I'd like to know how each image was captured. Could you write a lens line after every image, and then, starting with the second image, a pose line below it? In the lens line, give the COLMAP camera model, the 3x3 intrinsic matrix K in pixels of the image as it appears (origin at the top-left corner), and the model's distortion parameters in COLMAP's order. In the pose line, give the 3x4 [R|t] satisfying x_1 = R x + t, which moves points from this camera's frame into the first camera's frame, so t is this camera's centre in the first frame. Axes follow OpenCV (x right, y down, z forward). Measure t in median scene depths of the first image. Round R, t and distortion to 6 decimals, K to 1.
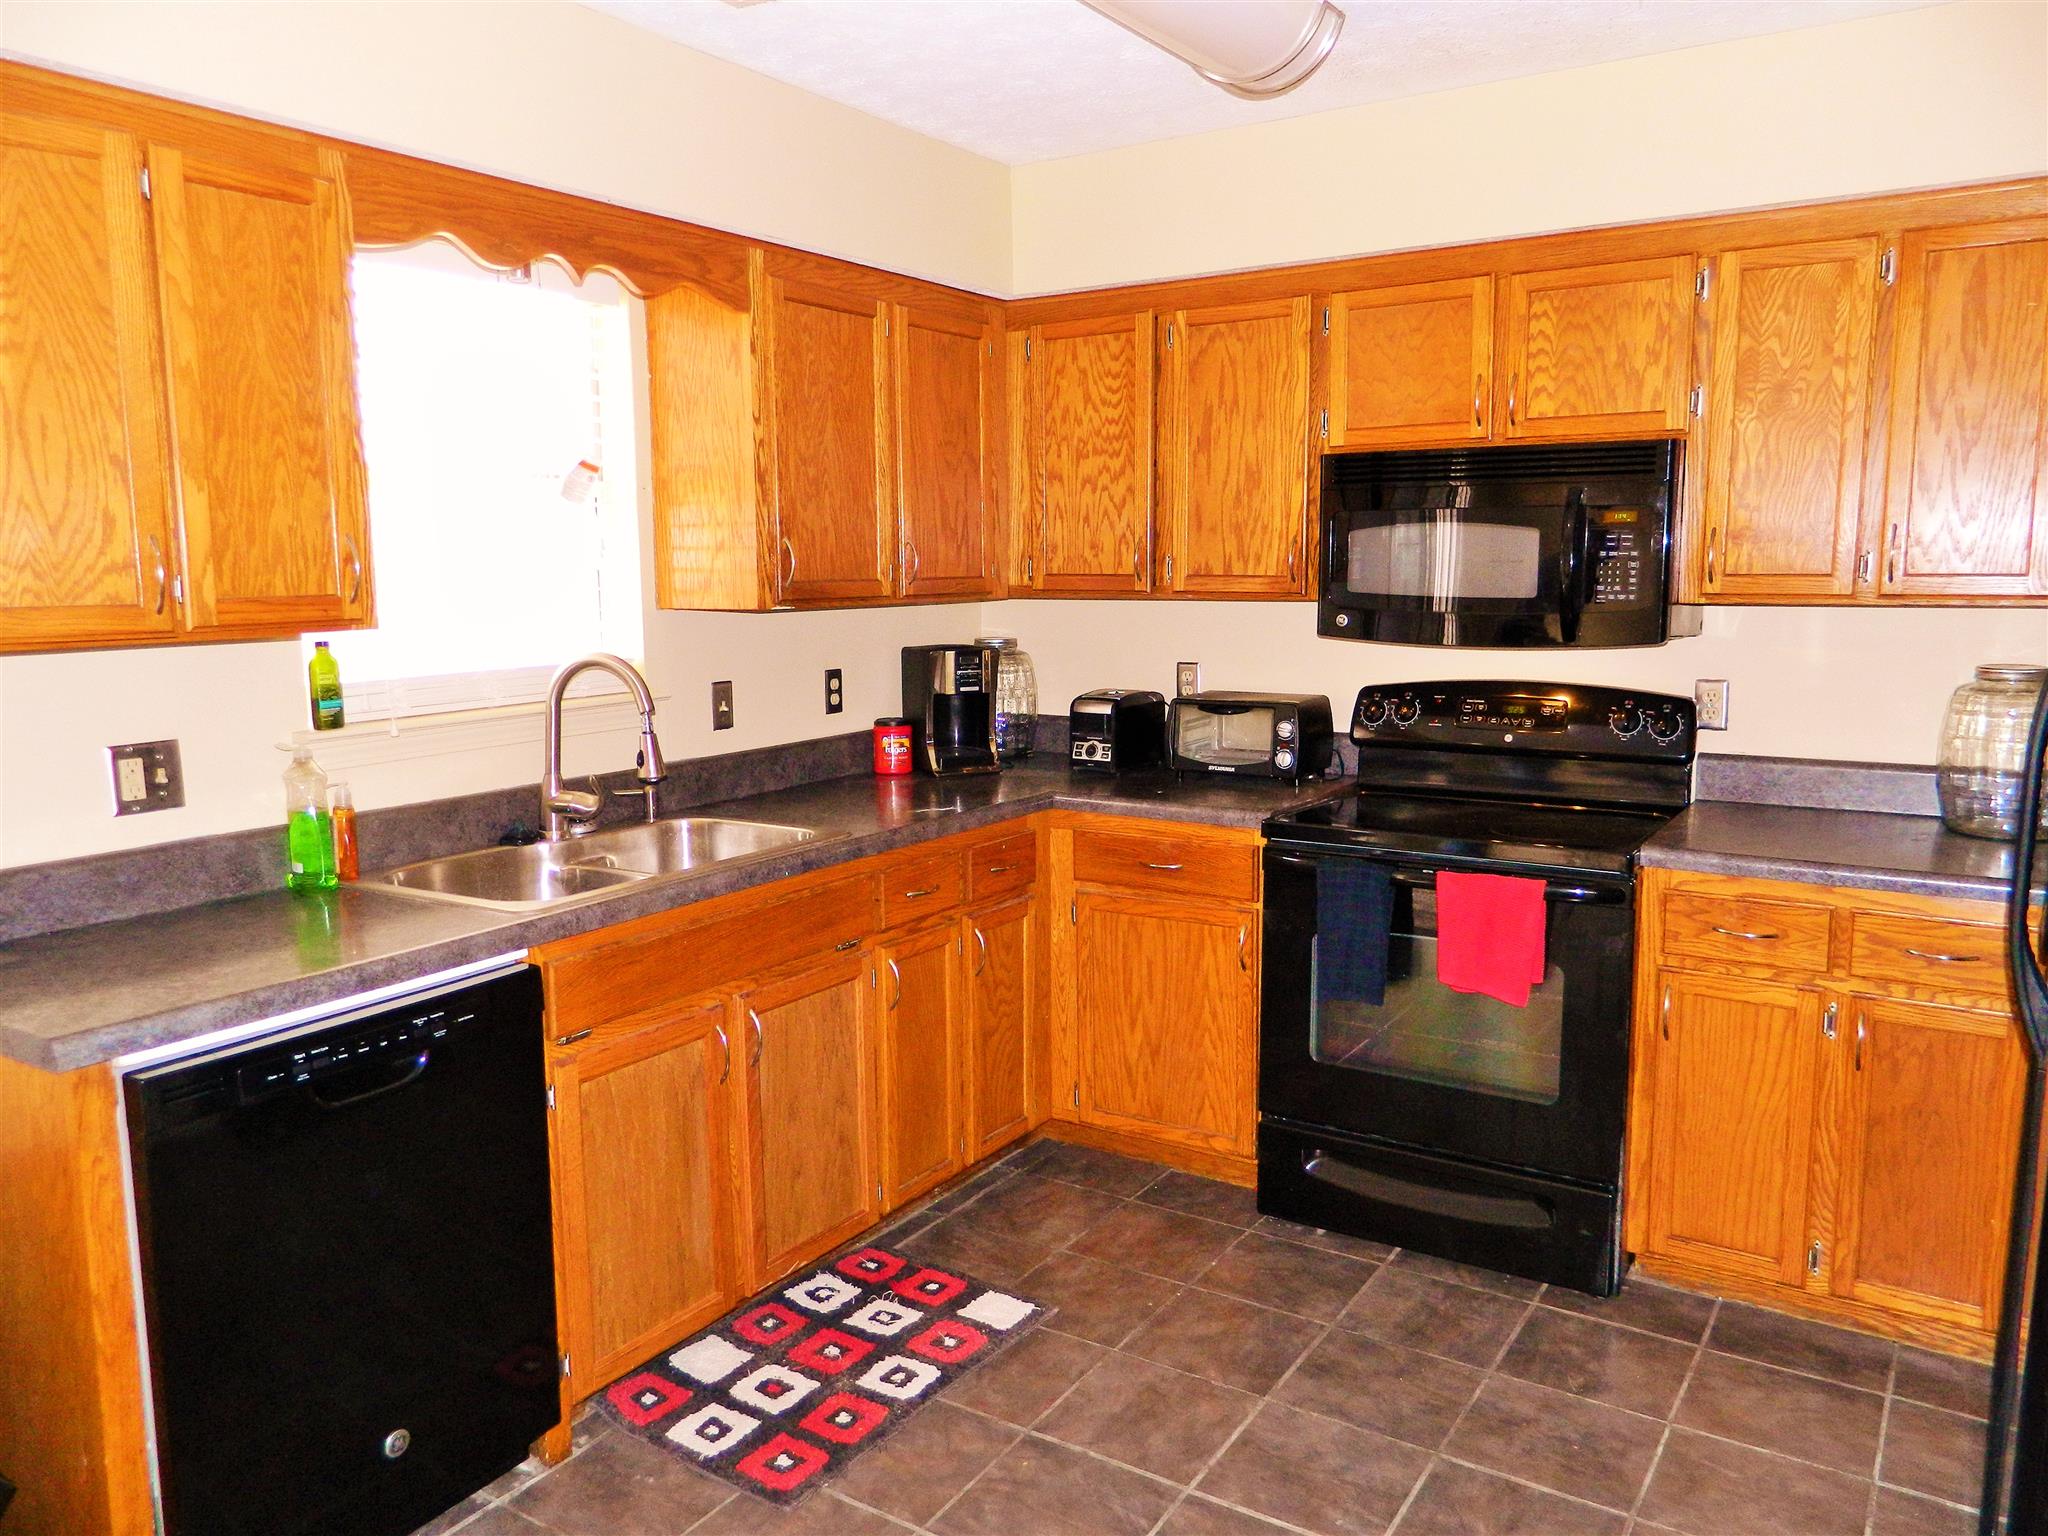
lens RADIAL K [[1532.0, 0, 1017.7], [0, 1532.0, 769.6], [0, 0, 1]] dist [0.021454, -0.002949]
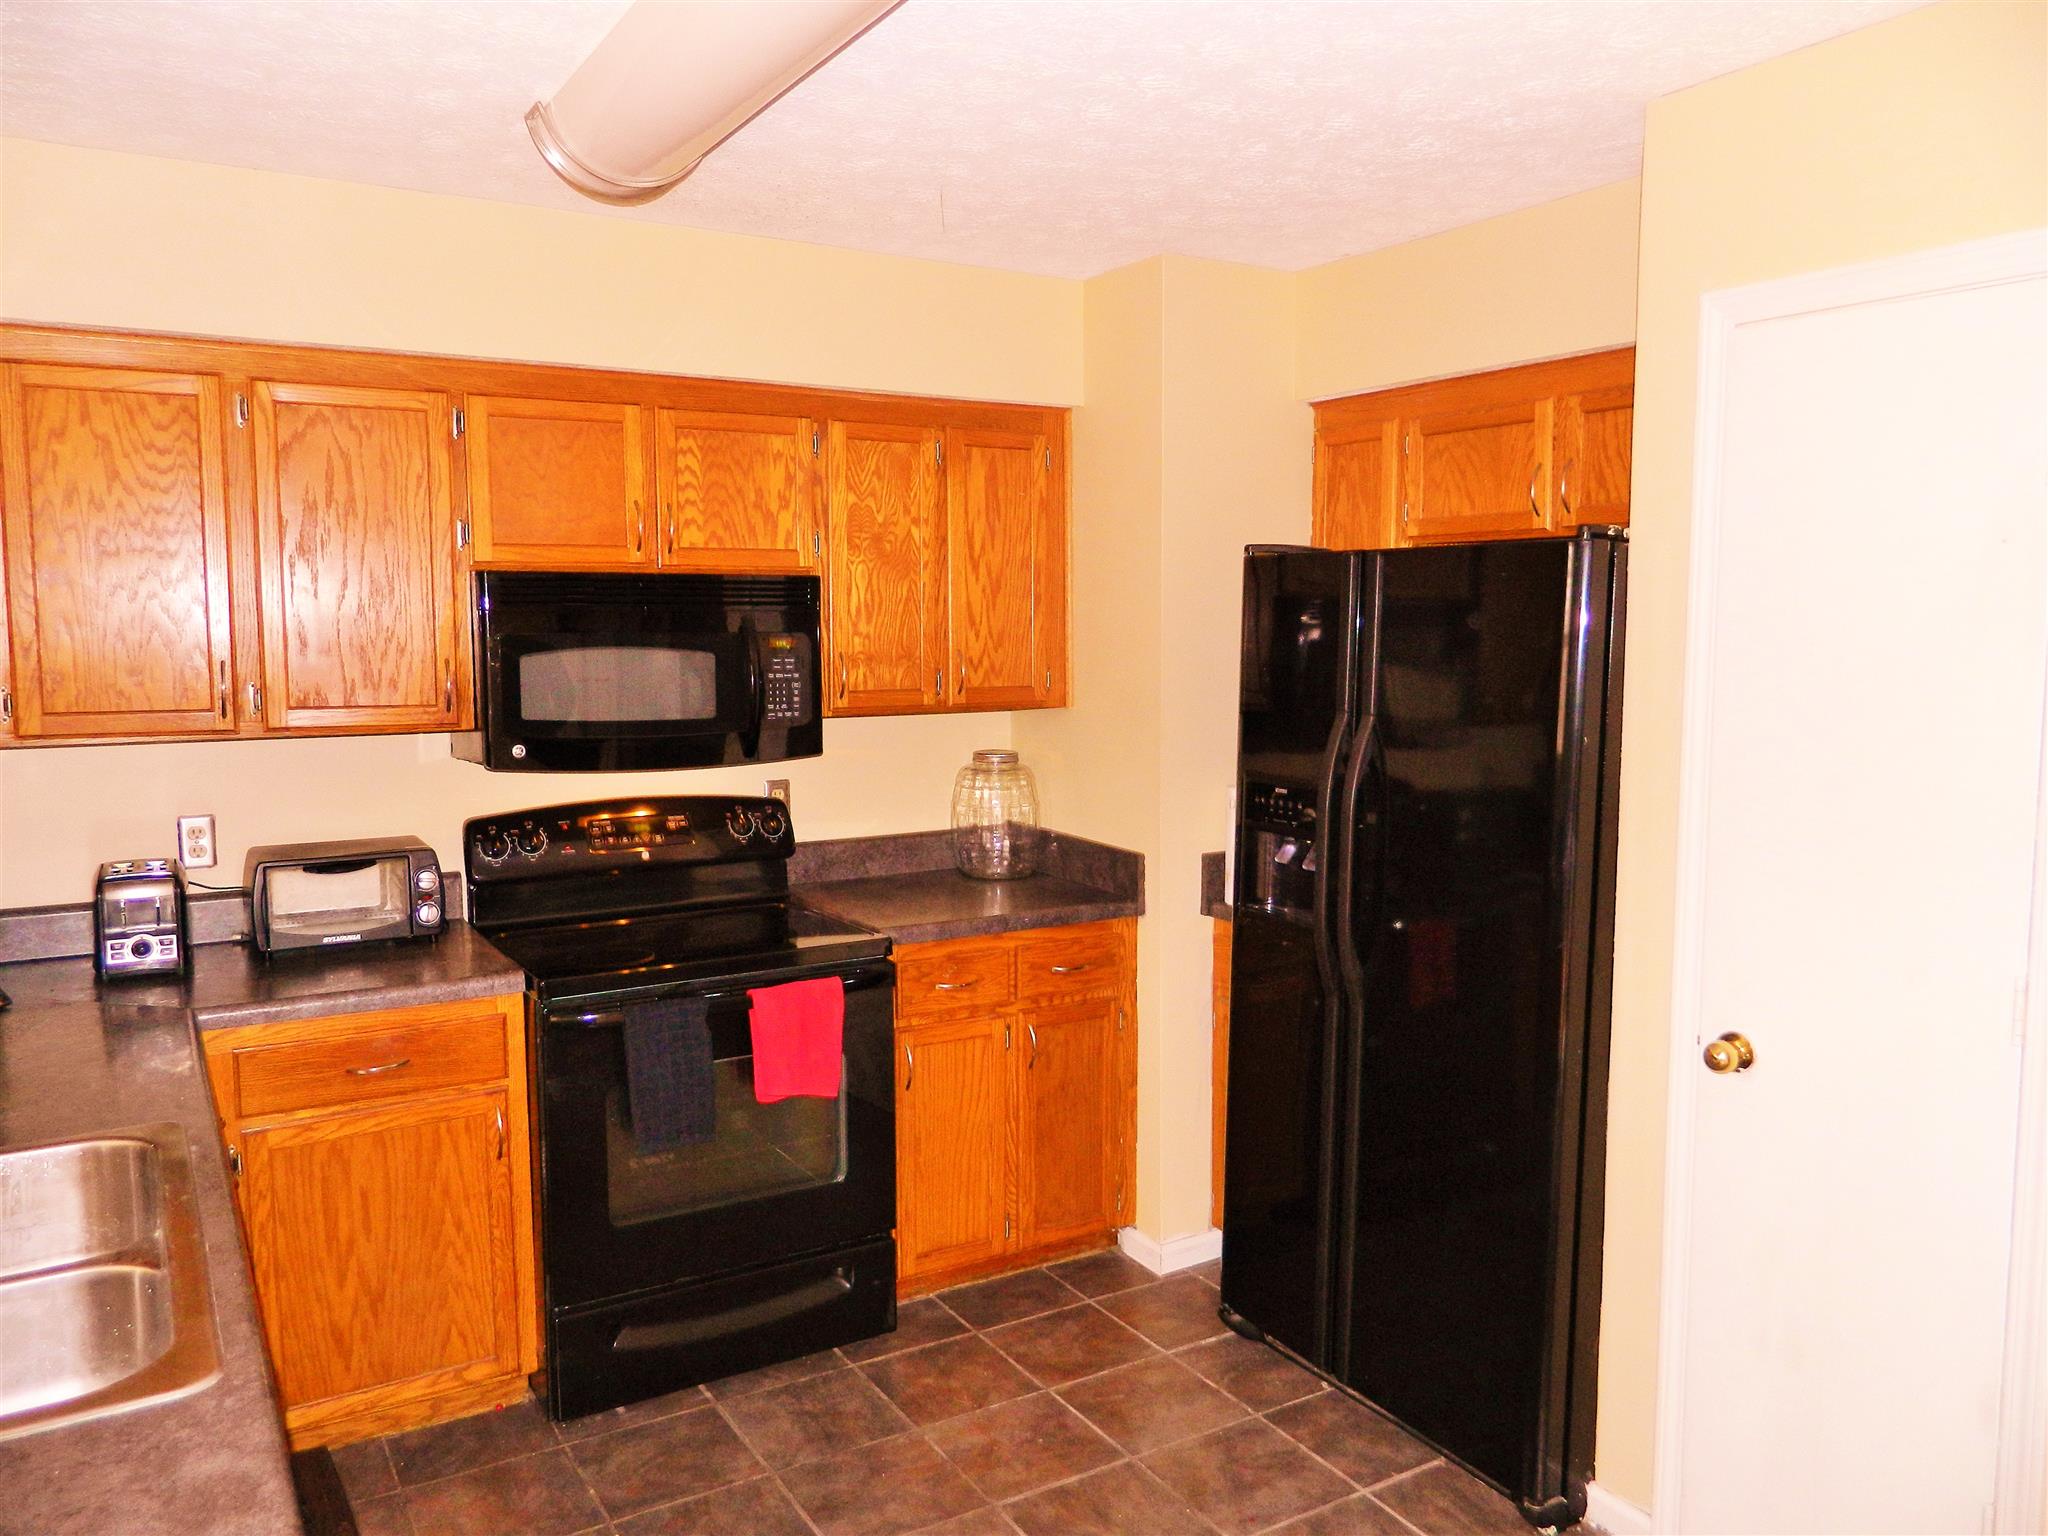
lens RADIAL K [[1532.0, 0, 1017.0], [0, 1532.0, 771.8], [0, 0, 1]] dist [0.021454, -0.002949]
pose [[0.444404, -0.084800, 0.891804, -0.510778], [0.124097, 0.991739, 0.032462, -0.083696], [-0.887190, 0.096244, 0.451256, 0.345618]]
